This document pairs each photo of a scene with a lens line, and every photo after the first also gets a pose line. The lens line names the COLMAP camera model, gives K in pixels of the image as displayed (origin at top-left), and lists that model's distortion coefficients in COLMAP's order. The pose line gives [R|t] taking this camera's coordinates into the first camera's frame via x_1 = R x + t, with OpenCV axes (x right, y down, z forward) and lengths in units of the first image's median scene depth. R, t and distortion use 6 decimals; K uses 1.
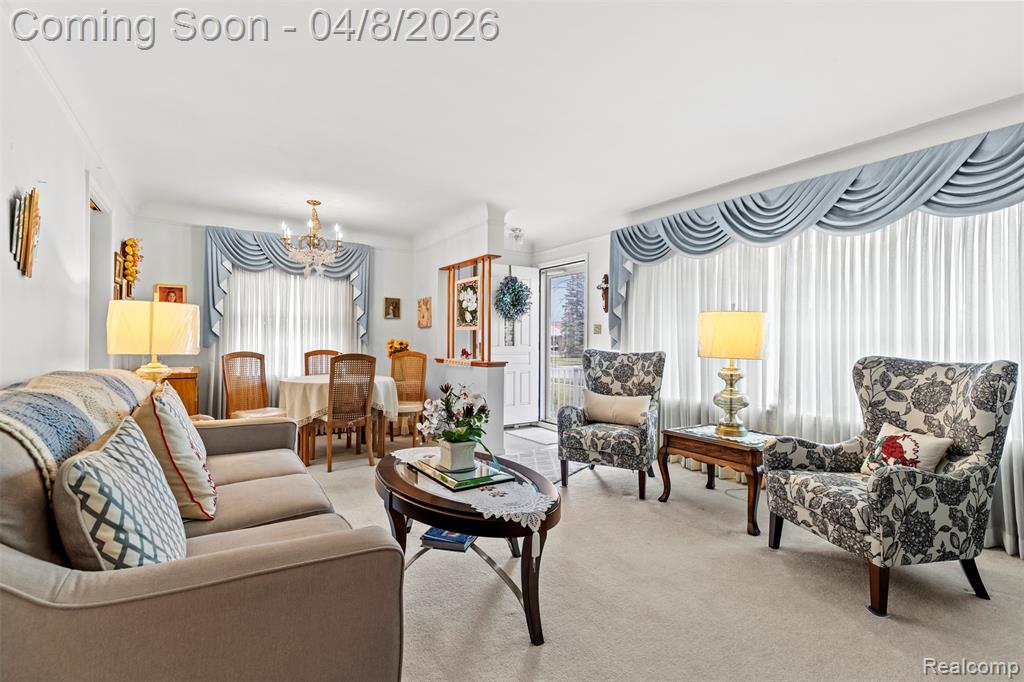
lens RADIAL K [[461.1, 0, 513.6], [0, 461.1, 339.6], [0, 0, 1]] dist [0.003338, 0.000136]
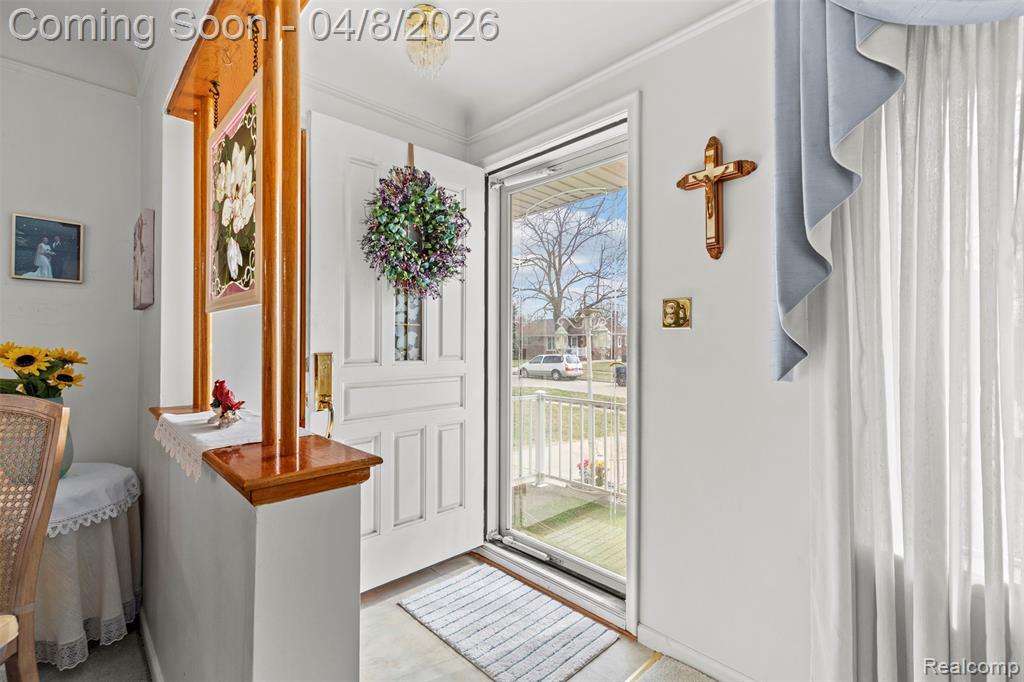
lens RADIAL K [[461.1, 0, 513.1], [0, 461.1, 342.3], [0, 0, 1]] dist [0.003338, 0.000136]
pose [[0.983654, -0.001410, 0.180066, 0.006253], [0.000960, 0.999996, 0.002584, -0.002388], [-0.180069, -0.002369, 0.983651, 0.622028]]
